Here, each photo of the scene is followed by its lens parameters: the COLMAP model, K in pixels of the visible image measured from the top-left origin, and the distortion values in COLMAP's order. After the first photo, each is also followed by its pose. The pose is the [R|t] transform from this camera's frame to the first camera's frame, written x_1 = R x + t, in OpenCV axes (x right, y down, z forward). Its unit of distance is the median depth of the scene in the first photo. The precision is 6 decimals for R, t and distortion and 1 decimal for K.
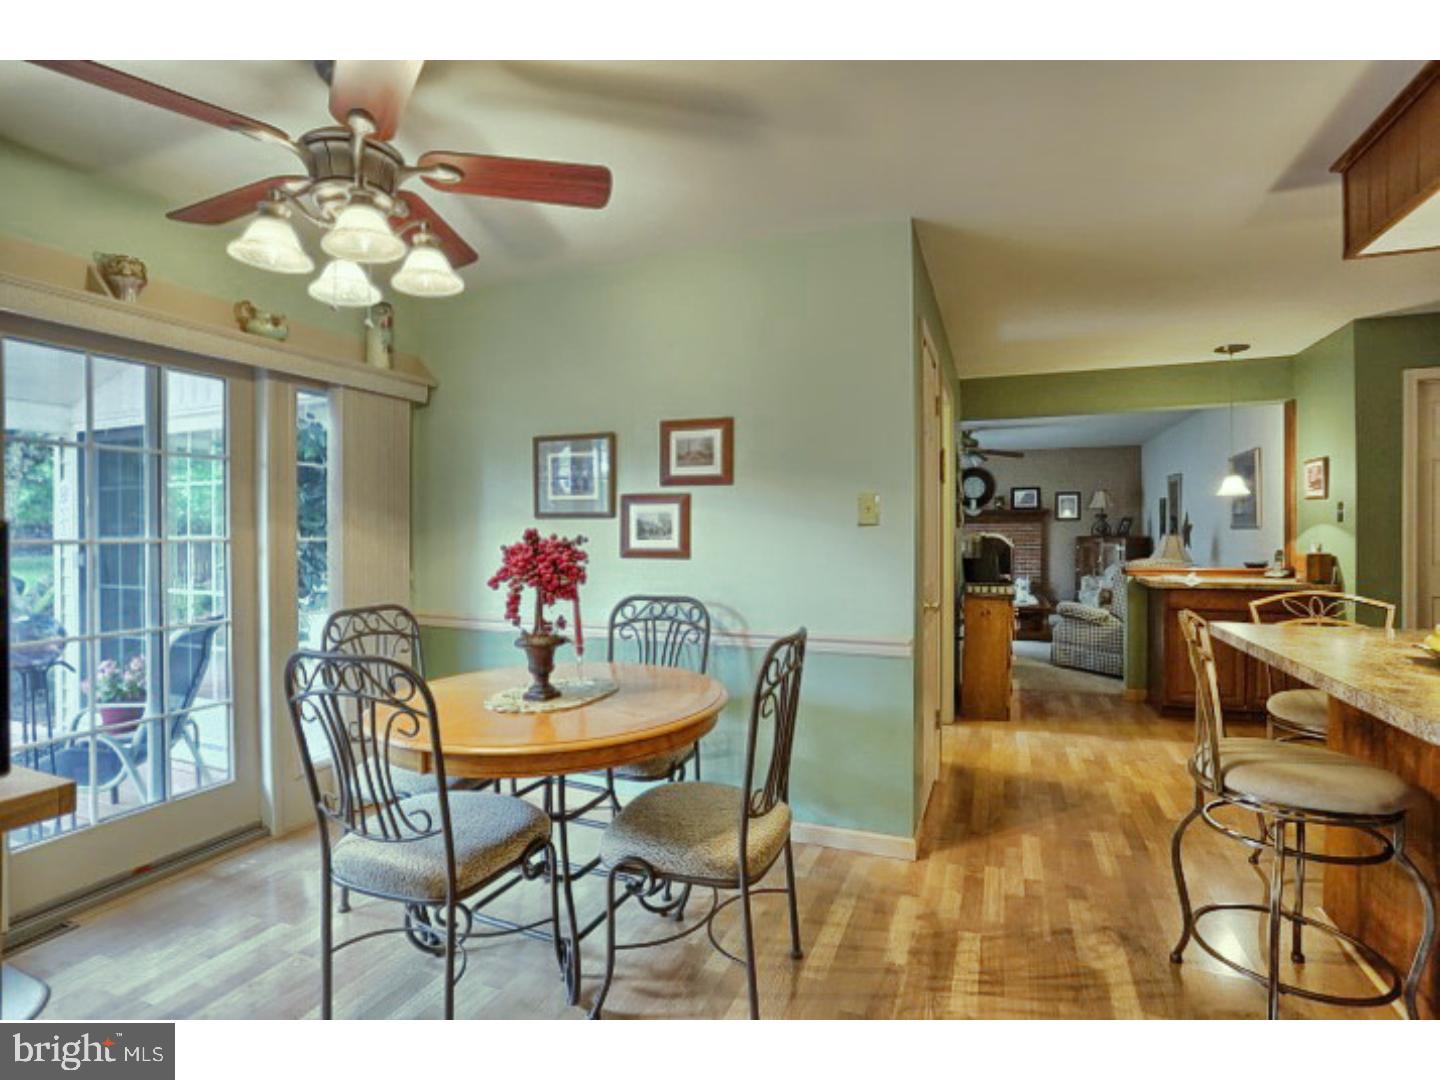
lens RADIAL K [[704.3, 0, 717.2], [0, 704.3, 538.2], [0, 0, 1]] dist [-0.072970, 0.027582]
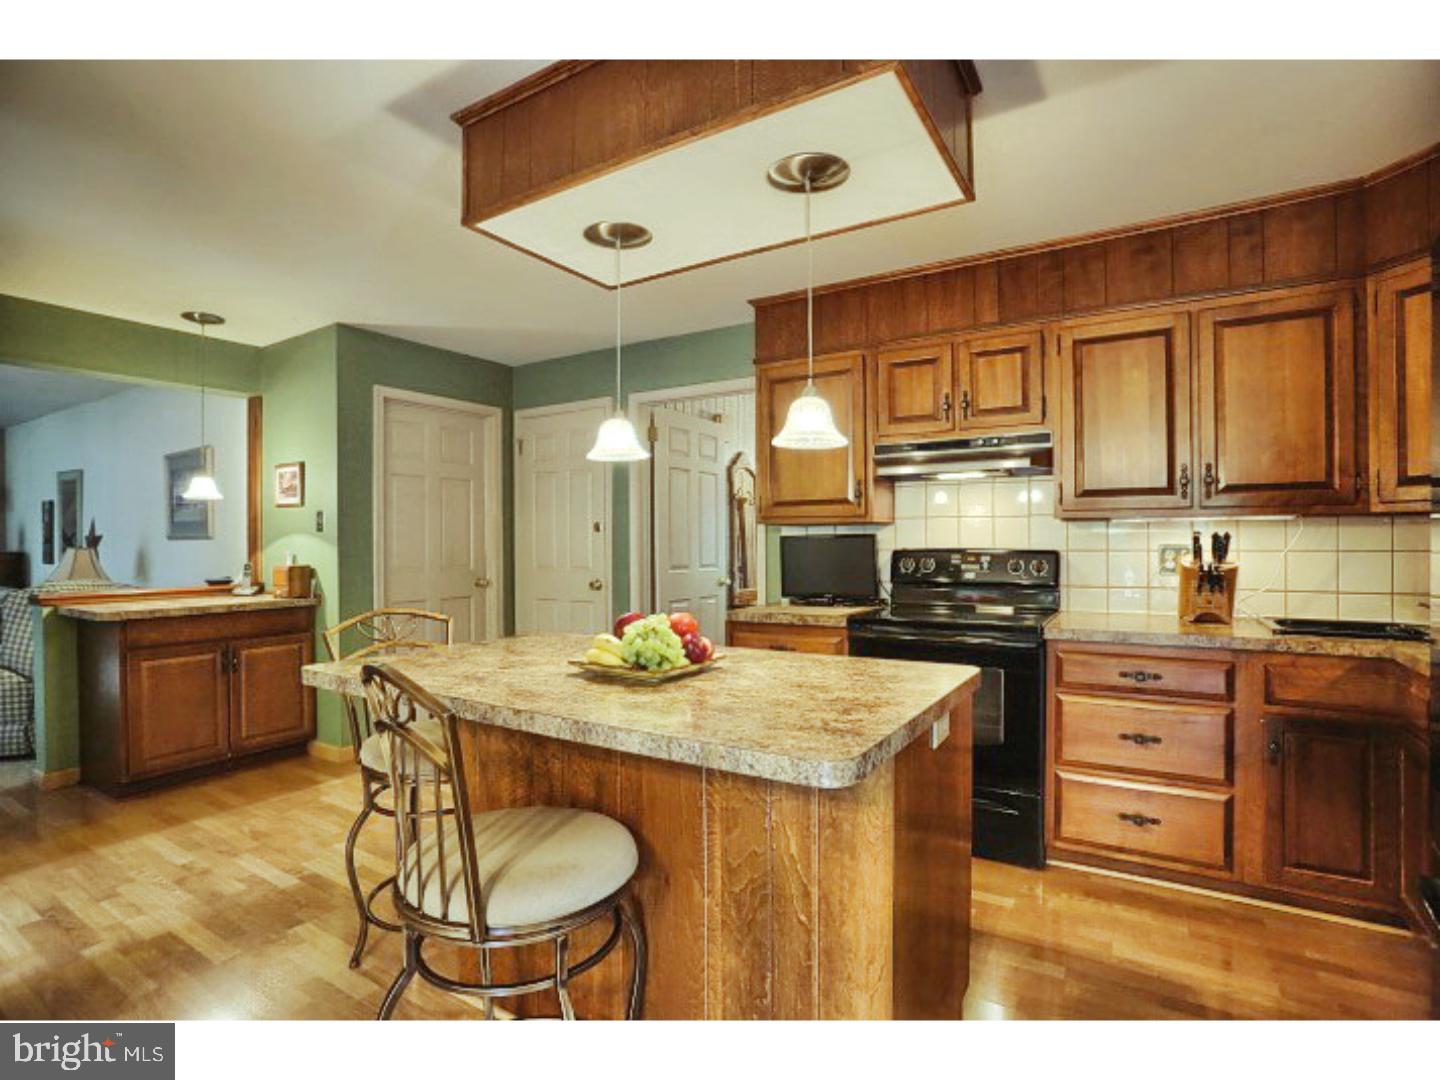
lens RADIAL K [[704.3, 0, 717.2], [0, 704.3, 538.2], [0, 0, 1]] dist [-0.072970, 0.027582]
pose [[0.155004, 0.011113, 0.987851, 0.049392], [0.013404, 0.999821, -0.013351, 0.004867], [-0.987823, 0.015311, 0.154827, 0.265126]]
